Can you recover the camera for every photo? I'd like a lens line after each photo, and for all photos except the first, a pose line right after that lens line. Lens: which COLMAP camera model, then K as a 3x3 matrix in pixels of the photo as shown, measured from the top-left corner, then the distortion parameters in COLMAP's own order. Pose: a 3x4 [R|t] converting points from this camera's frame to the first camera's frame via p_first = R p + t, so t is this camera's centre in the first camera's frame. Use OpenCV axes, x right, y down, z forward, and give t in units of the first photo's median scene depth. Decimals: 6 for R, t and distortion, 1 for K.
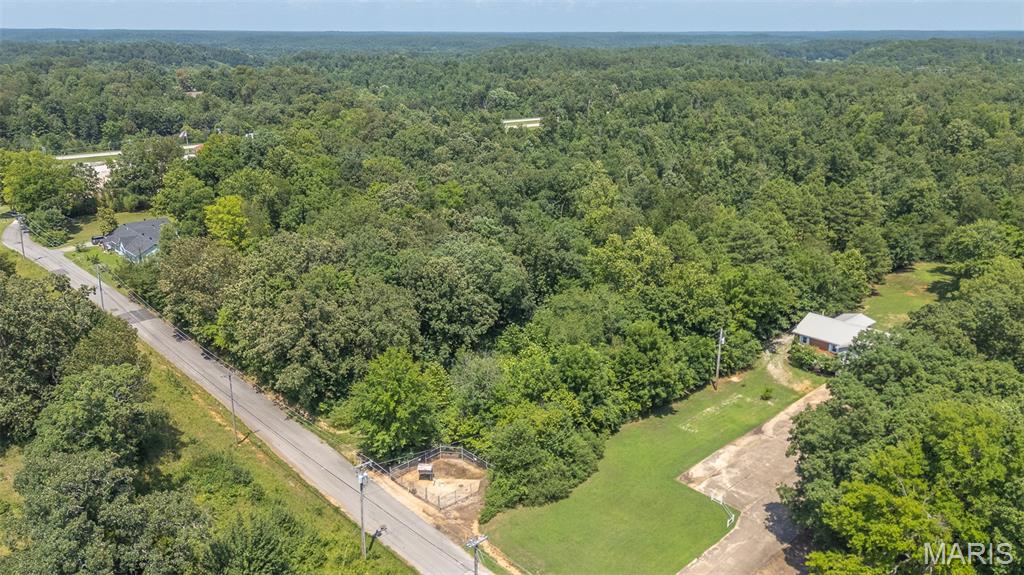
lens RADIAL K [[756.4, 0, 509.6], [0, 756.4, 288.2], [0, 0, 1]] dist [0.070259, -0.060675]
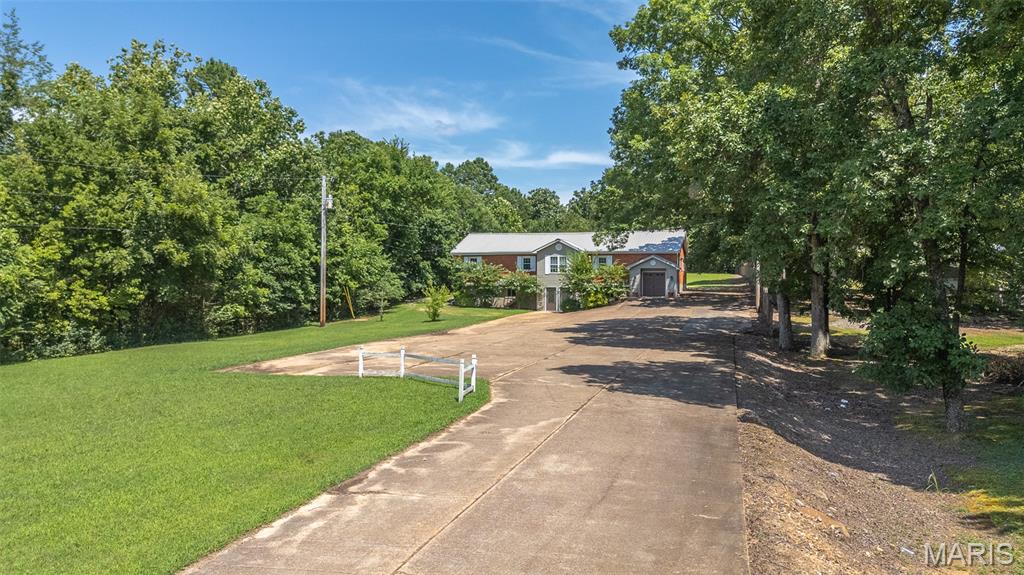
lens RADIAL K [[756.4, 0, 522.2], [0, 756.4, 285.7], [0, 0, 1]] dist [0.070259, -0.060675]
pose [[0.847377, 0.012069, 0.530854, 0.149487], [0.144207, 0.956937, -0.251945, 0.261984], [-0.511035, 0.290045, 0.809146, 0.638904]]
